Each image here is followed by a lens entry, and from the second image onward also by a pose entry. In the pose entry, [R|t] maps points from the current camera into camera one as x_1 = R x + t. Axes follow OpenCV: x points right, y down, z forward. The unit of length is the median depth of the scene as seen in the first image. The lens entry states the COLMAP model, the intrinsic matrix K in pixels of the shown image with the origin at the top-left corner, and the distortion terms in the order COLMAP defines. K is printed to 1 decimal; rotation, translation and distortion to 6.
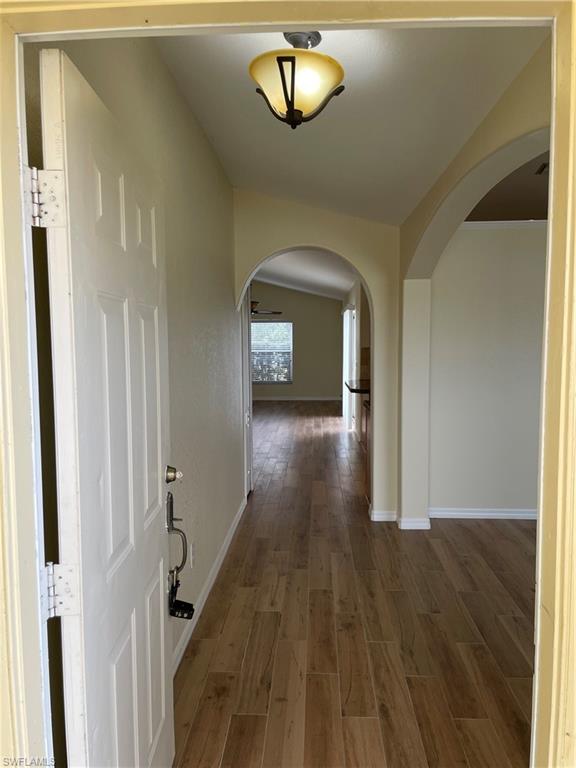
lens RADIAL K [[590.5, 0, 288.1], [0, 590.5, 385.0], [0, 0, 1]] dist [0.071372, -0.099629]
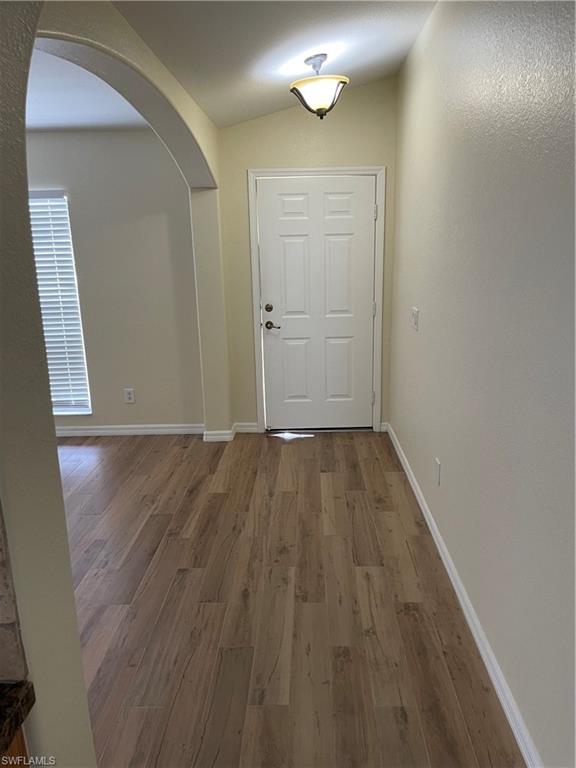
lens RADIAL K [[590.5, 0, 289.1], [0, 590.5, 384.6], [0, 0, 1]] dist [0.071372, -0.099629]
pose [[-0.999580, 0.027557, -0.008939, 0.086689], [0.023415, 0.950171, 0.310848, -0.157736], [0.017060, 0.310509, -0.950417, 1.746172]]
